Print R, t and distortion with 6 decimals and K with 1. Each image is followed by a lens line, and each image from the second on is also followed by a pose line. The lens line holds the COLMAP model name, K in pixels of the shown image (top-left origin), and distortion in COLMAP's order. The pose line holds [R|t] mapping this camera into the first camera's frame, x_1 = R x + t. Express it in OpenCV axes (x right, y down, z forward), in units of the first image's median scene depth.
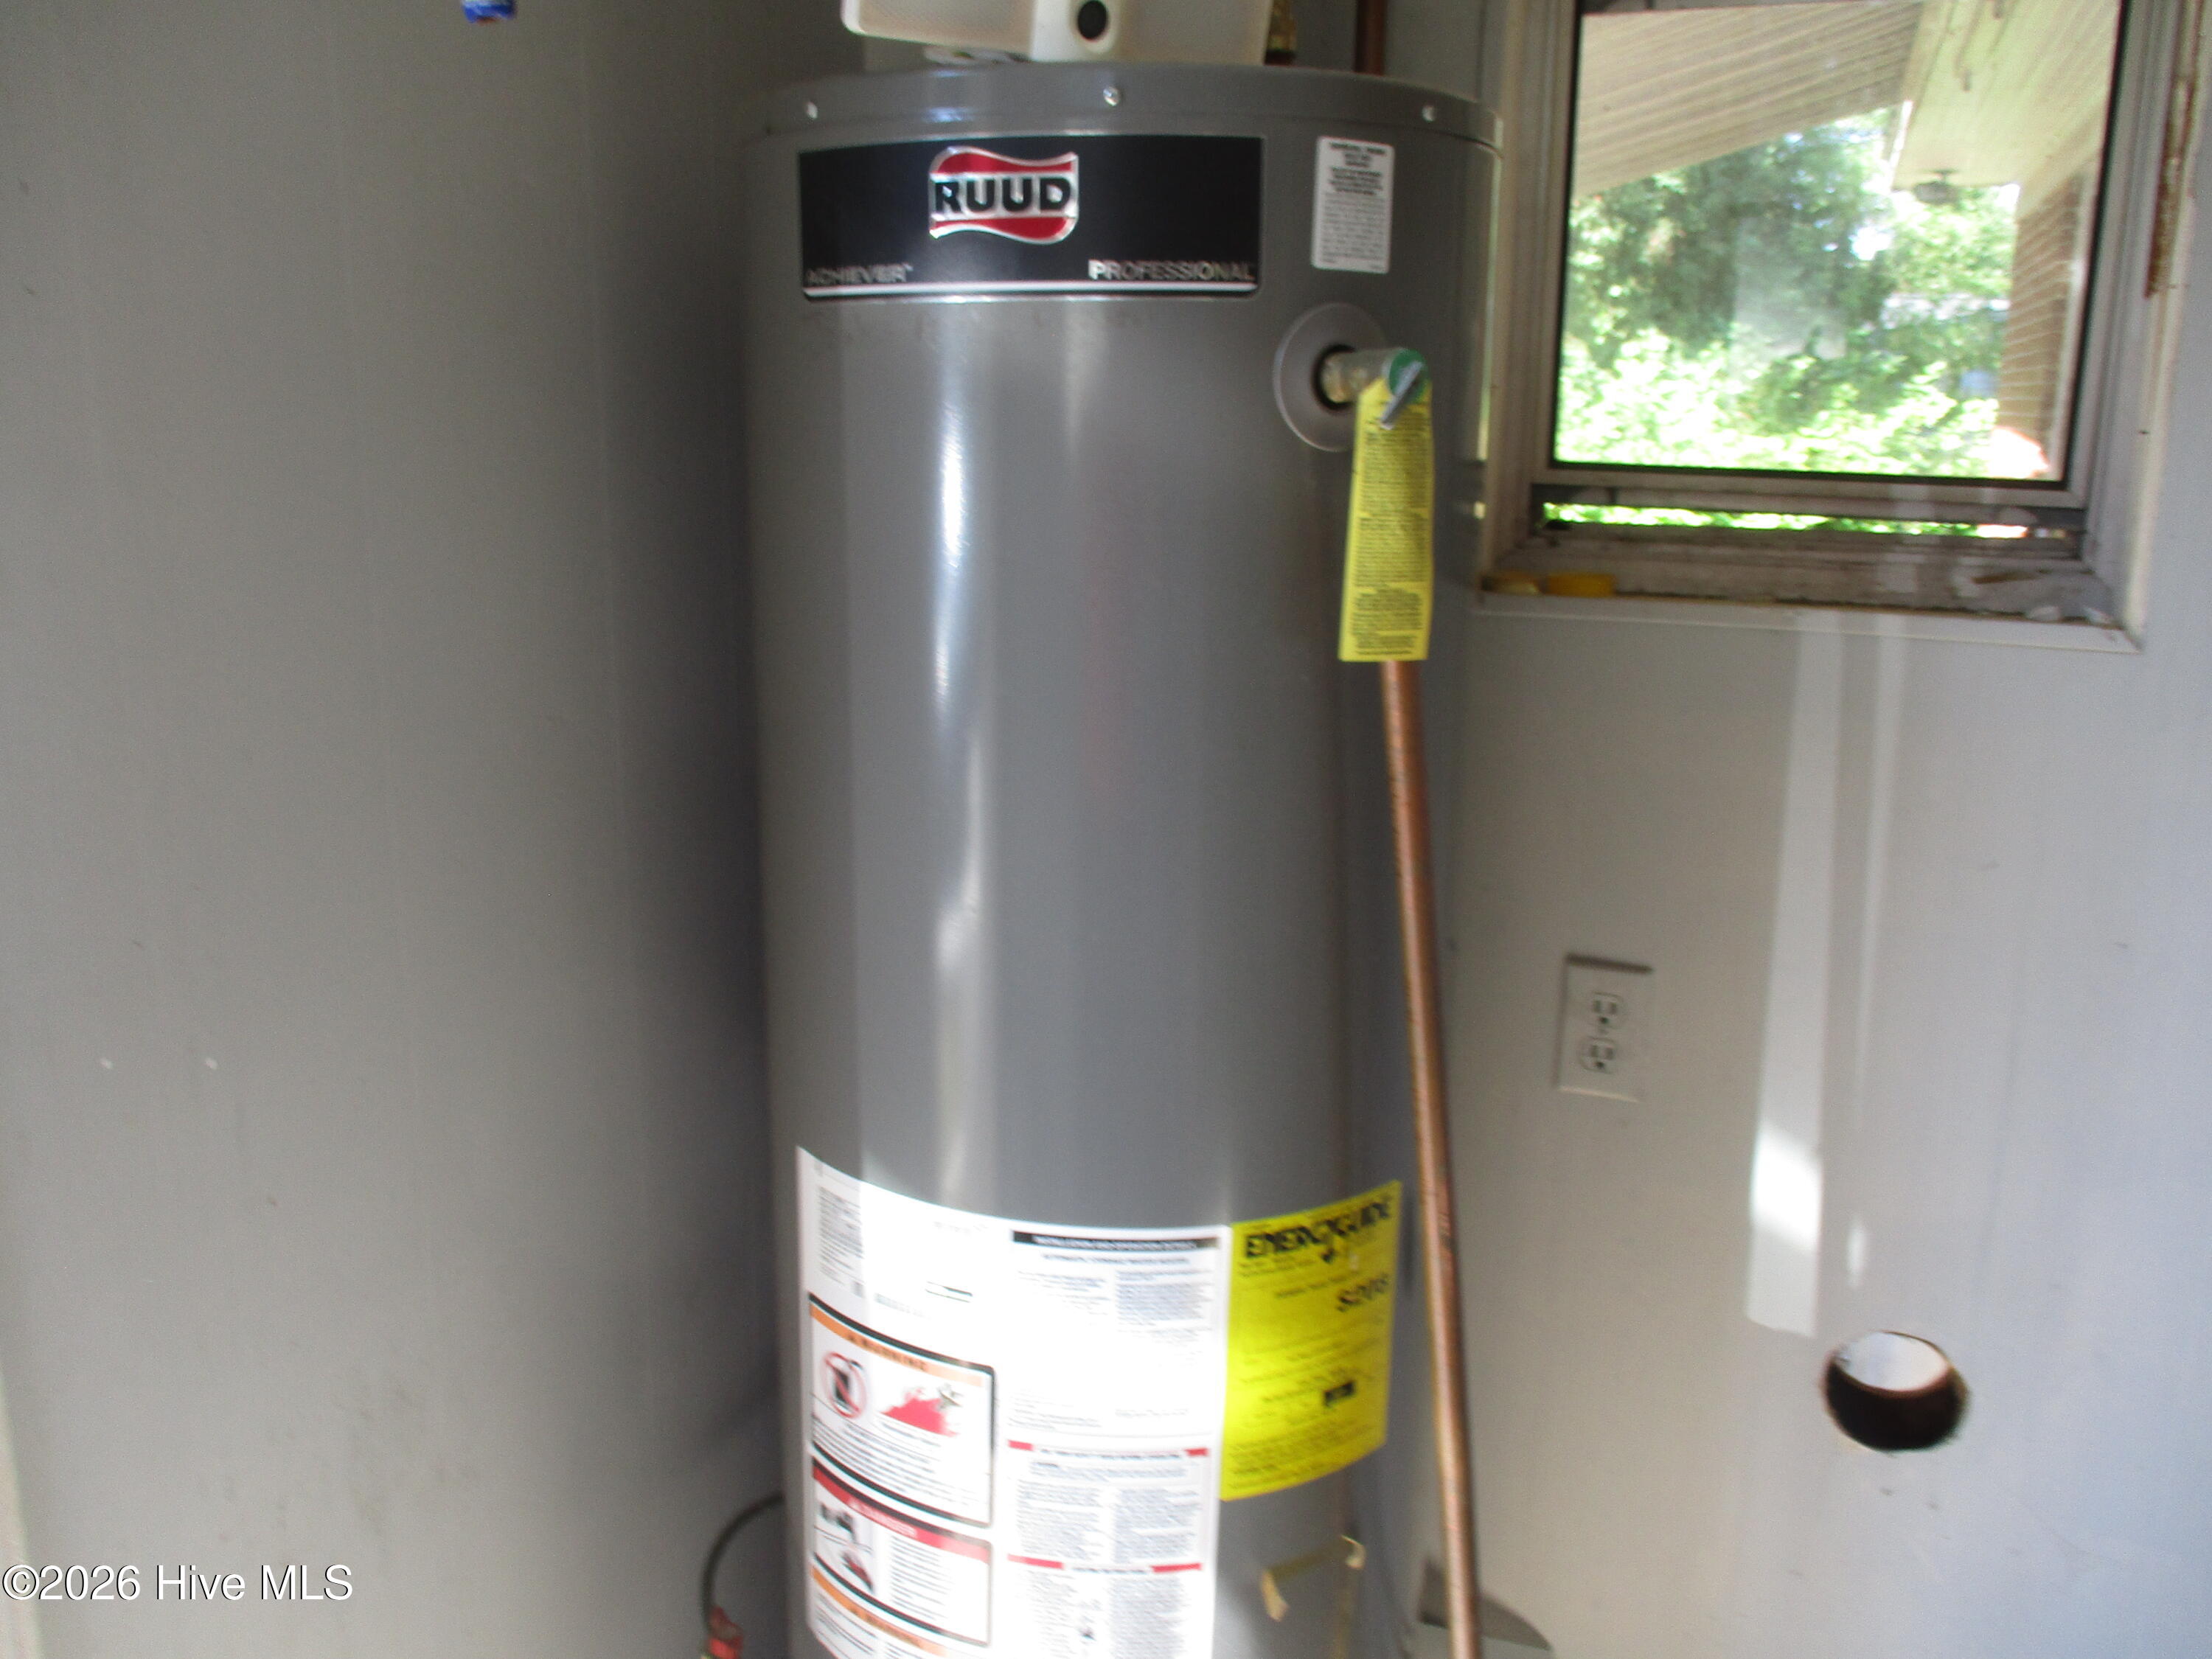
lens RADIAL K [[1898.6, 0, 1106.0], [0, 1898.6, 829.5], [0, 0, 1]] dist [-0.020862, 0.006989]
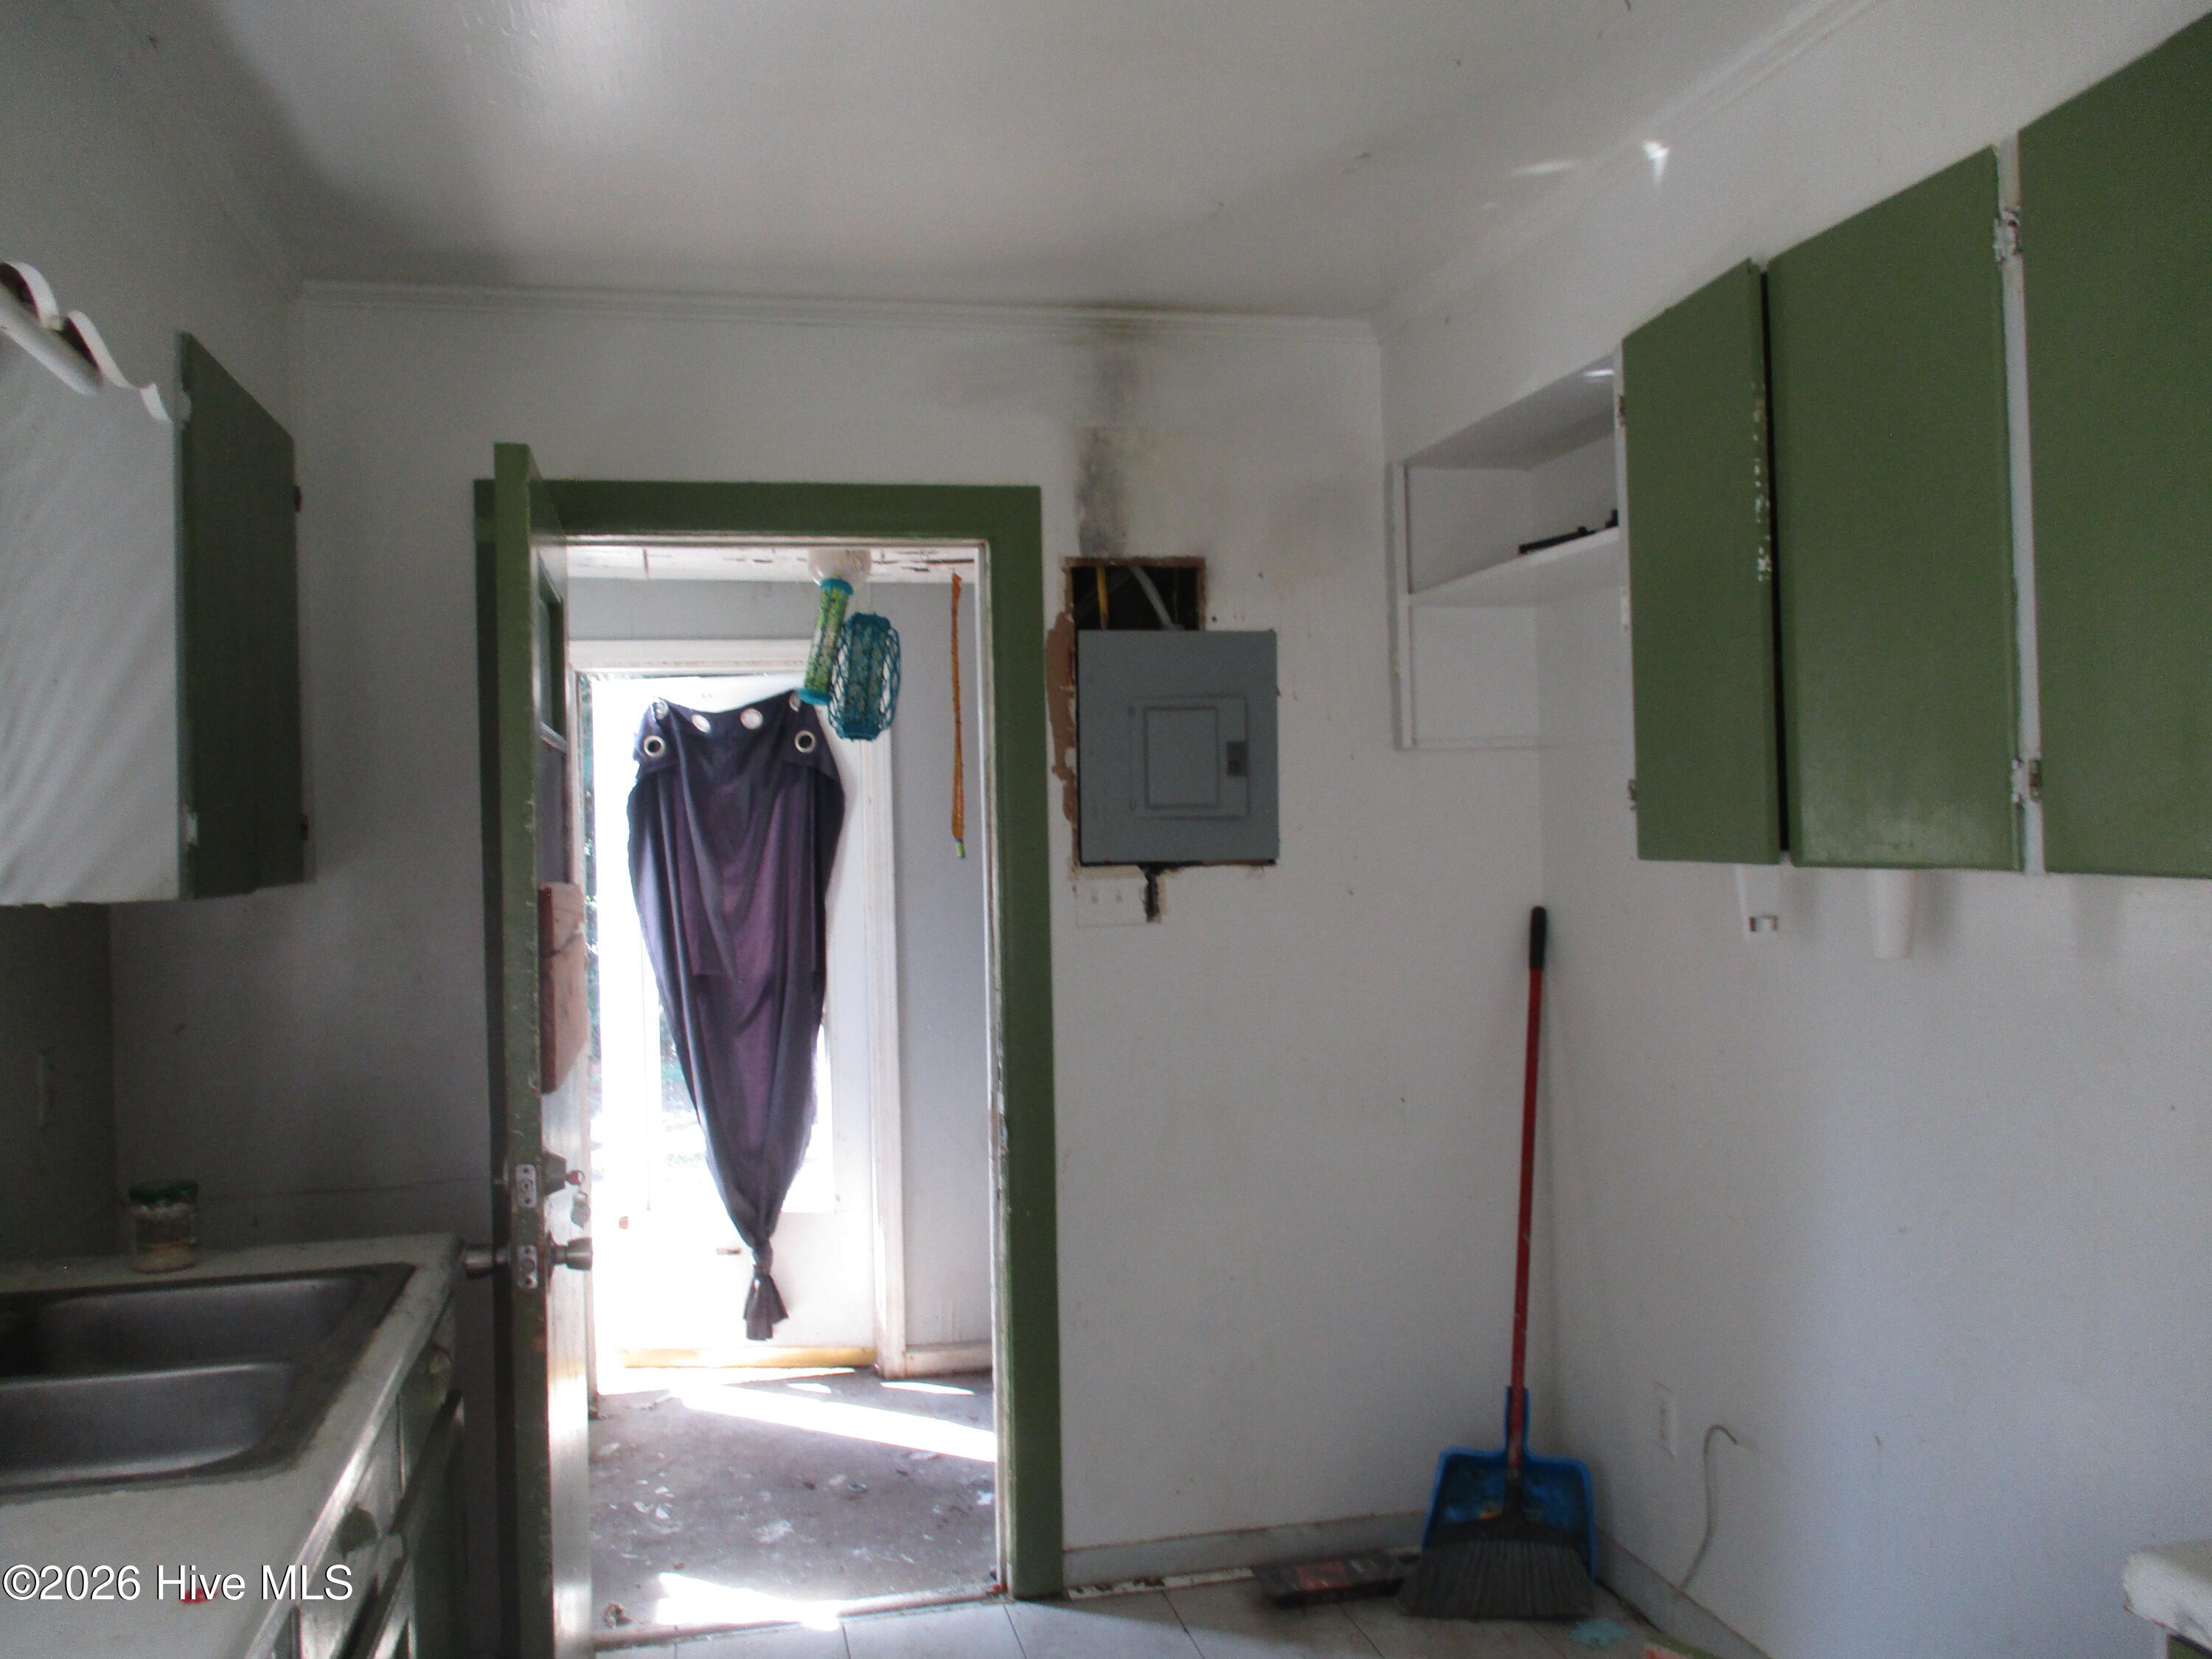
lens RADIAL K [[1898.6, 0, 1106.0], [0, 1898.6, 829.5], [0, 0, 1]] dist [-0.020862, 0.006989]
pose [[0.545131, -0.026519, -0.837931, 3.789674], [-0.171310, 0.974886, -0.142302, 0.218776], [0.820662, 0.221119, 0.526898, -1.423034]]
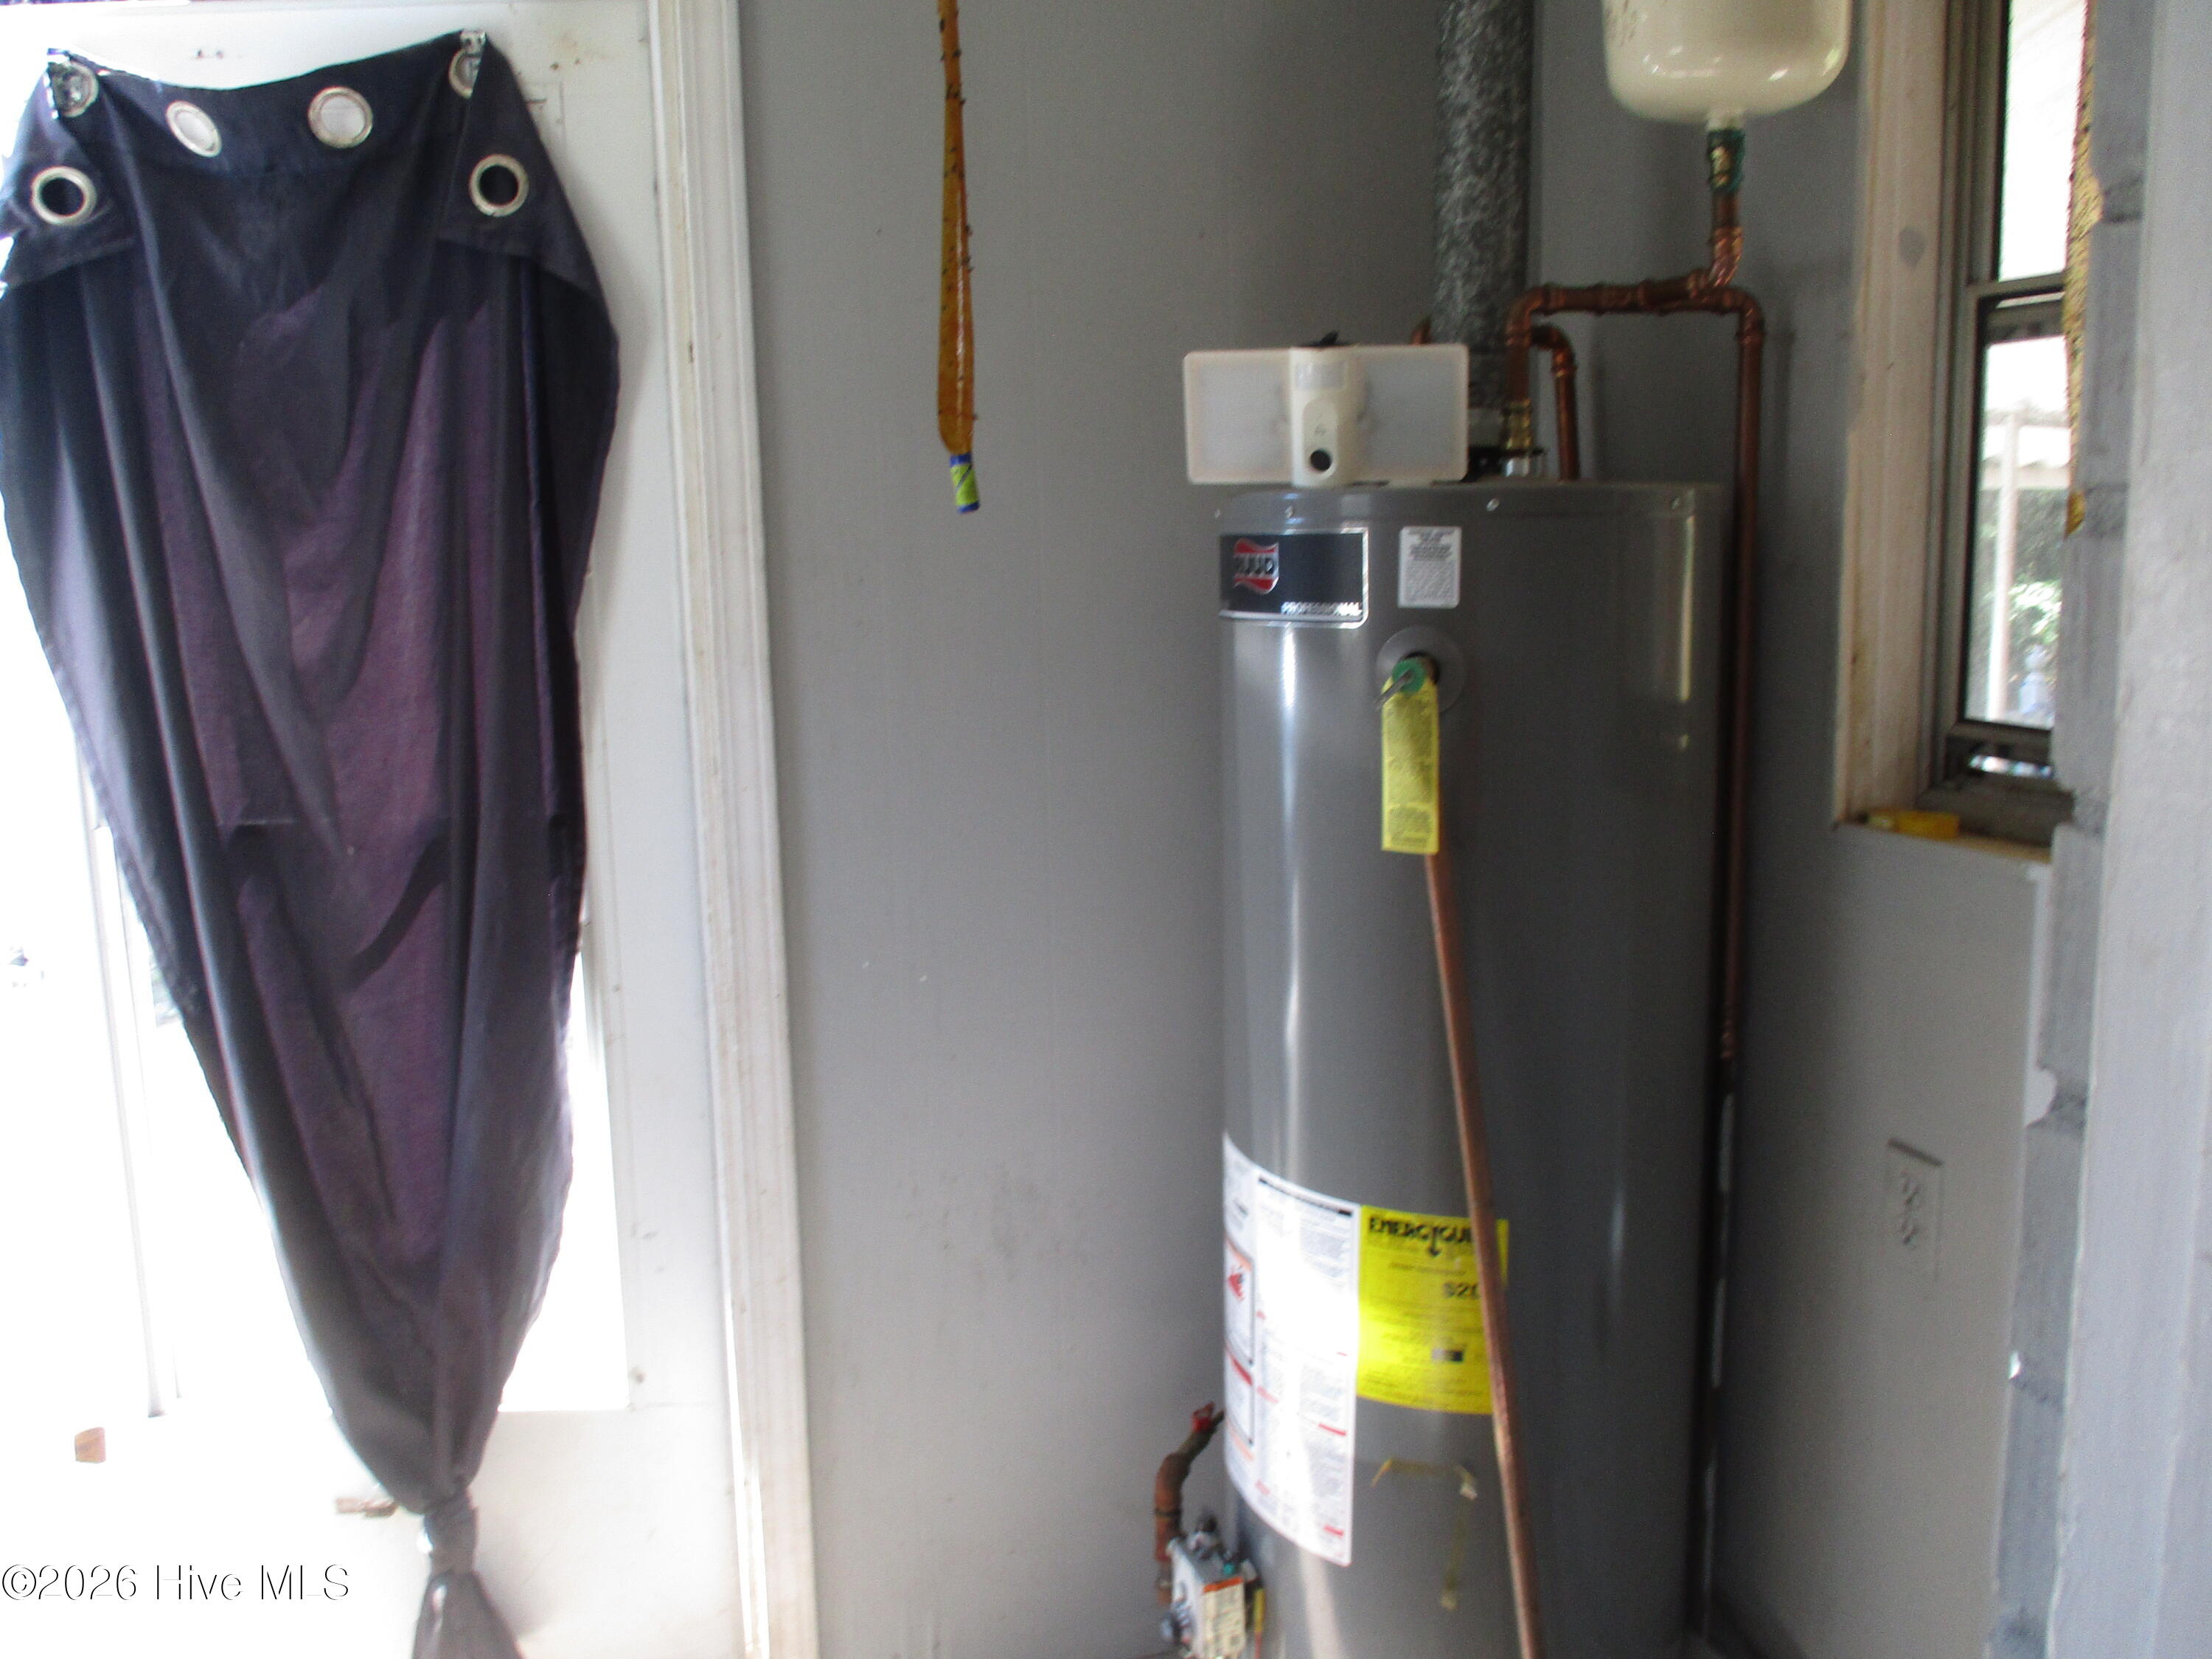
lens RADIAL K [[1898.6, 0, 1106.0], [0, 1898.6, 829.5], [0, 0, 1]] dist [-0.020862, 0.006989]
pose [[0.637965, 0.099933, -0.763554, 1.077702], [-0.157101, 0.987580, -0.002008, -0.058252], [0.753870, 0.121236, 0.645741, -0.189448]]
